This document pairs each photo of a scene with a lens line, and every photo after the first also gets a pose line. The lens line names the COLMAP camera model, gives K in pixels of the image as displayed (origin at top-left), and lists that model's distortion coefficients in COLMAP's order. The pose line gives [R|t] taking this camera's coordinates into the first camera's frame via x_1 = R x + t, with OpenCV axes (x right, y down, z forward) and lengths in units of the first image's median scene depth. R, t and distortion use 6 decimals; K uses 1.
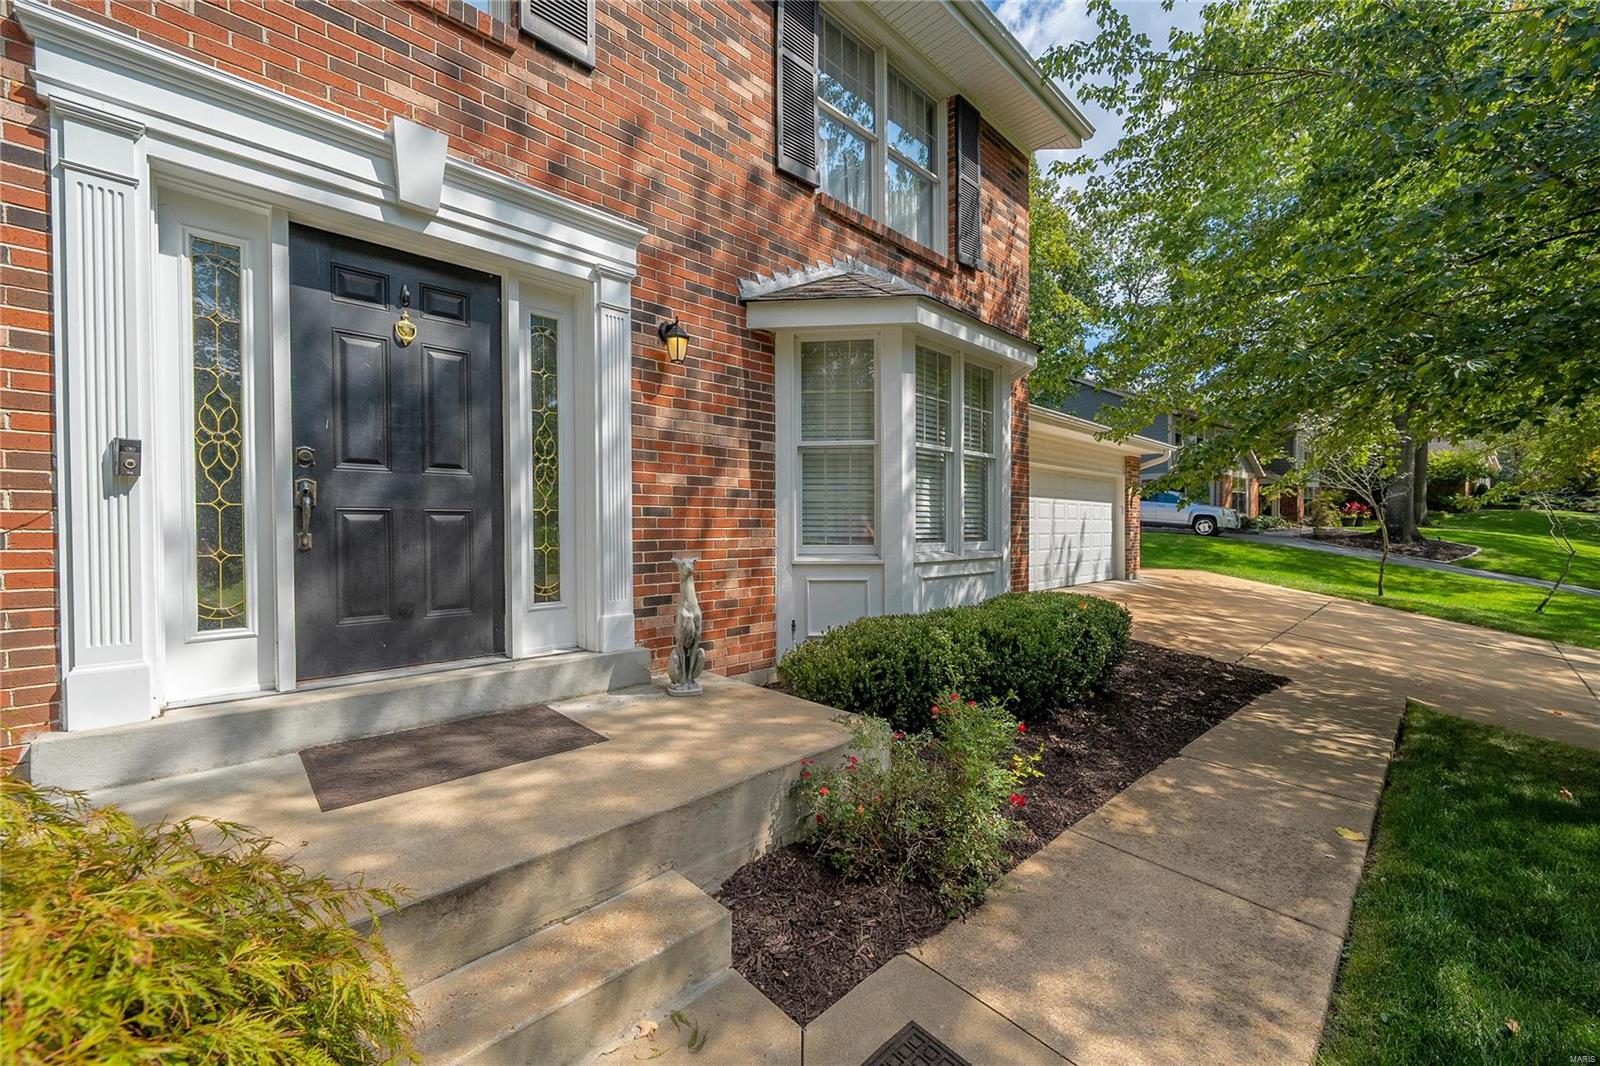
lens RADIAL K [[659.5, 0, 800.9], [0, 659.5, 531.8], [0, 0, 1]] dist [-0.004921, 0.000493]
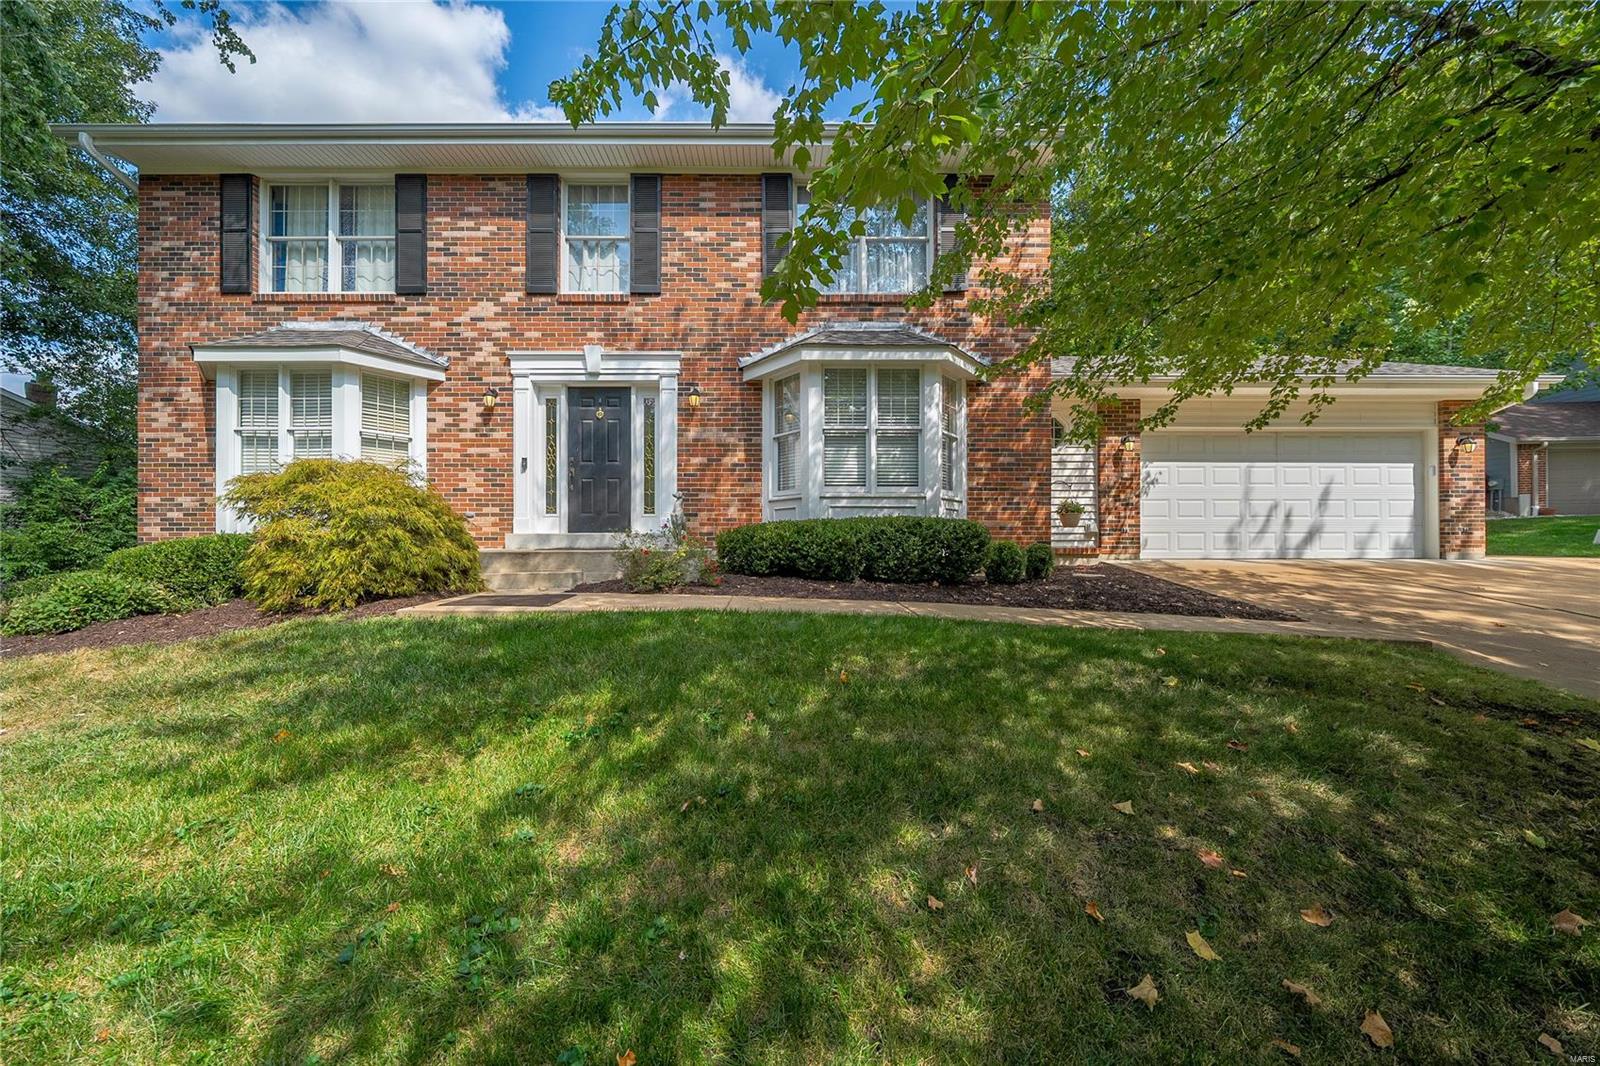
lens RADIAL K [[545.2, 0, 798.5], [0, 545.2, 538.4], [0, 0, 1]] dist [-0.005369, -0.000473]
pose [[0.690504, -0.002877, -0.723323, 1.342376], [-0.009700, 0.999865, -0.013237, 0.201191], [0.723264, 0.016157, 0.690383, -0.002209]]
